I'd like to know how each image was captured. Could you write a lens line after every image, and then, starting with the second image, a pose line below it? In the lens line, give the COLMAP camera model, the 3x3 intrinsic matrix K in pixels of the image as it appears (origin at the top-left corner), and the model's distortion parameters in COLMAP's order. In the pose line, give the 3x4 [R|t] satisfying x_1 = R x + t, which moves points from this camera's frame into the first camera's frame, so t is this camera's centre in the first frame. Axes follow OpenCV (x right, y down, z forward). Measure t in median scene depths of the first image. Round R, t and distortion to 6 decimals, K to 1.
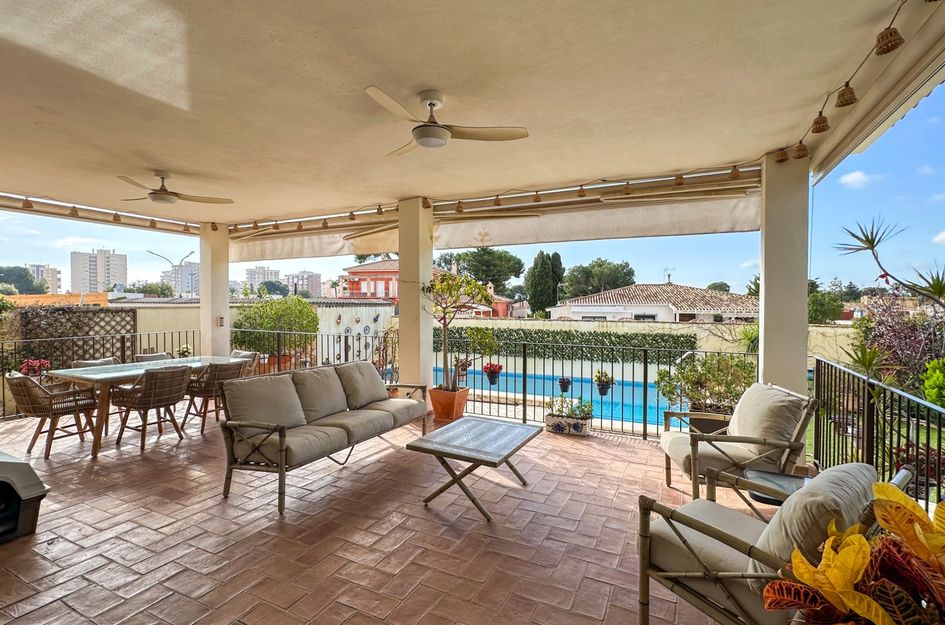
lens RADIAL K [[437.4, 0, 468.6], [0, 437.4, 311.3], [0, 0, 1]] dist [-0.014134, -0.000254]
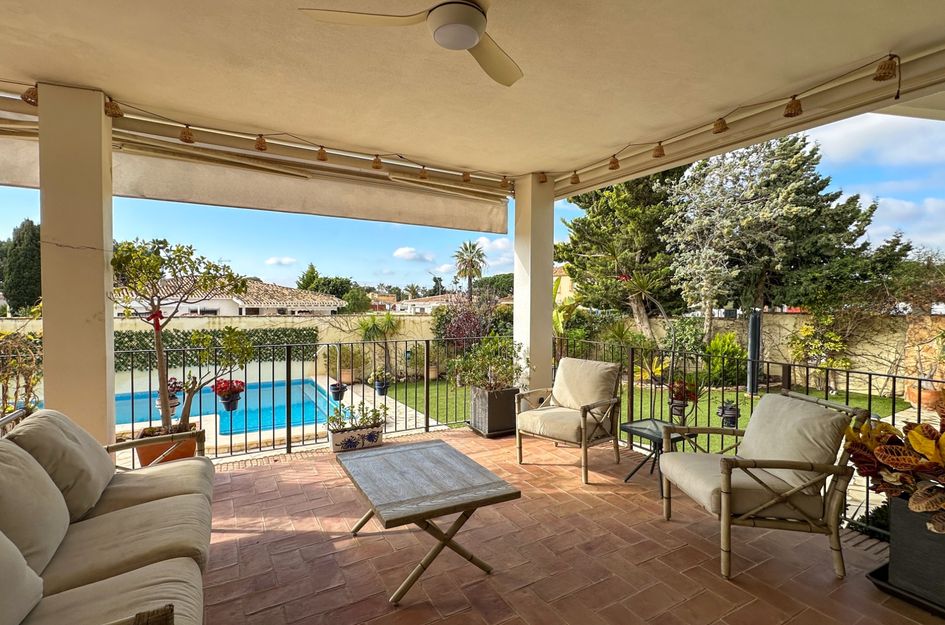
lens RADIAL K [[437.4, 0, 470.2], [0, 437.4, 309.6], [0, 0, 1]] dist [-0.014134, -0.000254]
pose [[0.551424, -0.017345, 0.834045, -0.311500], [0.010107, 0.999849, 0.014112, 0.003602], [-0.834164, 0.000648, 0.551516, 0.319102]]
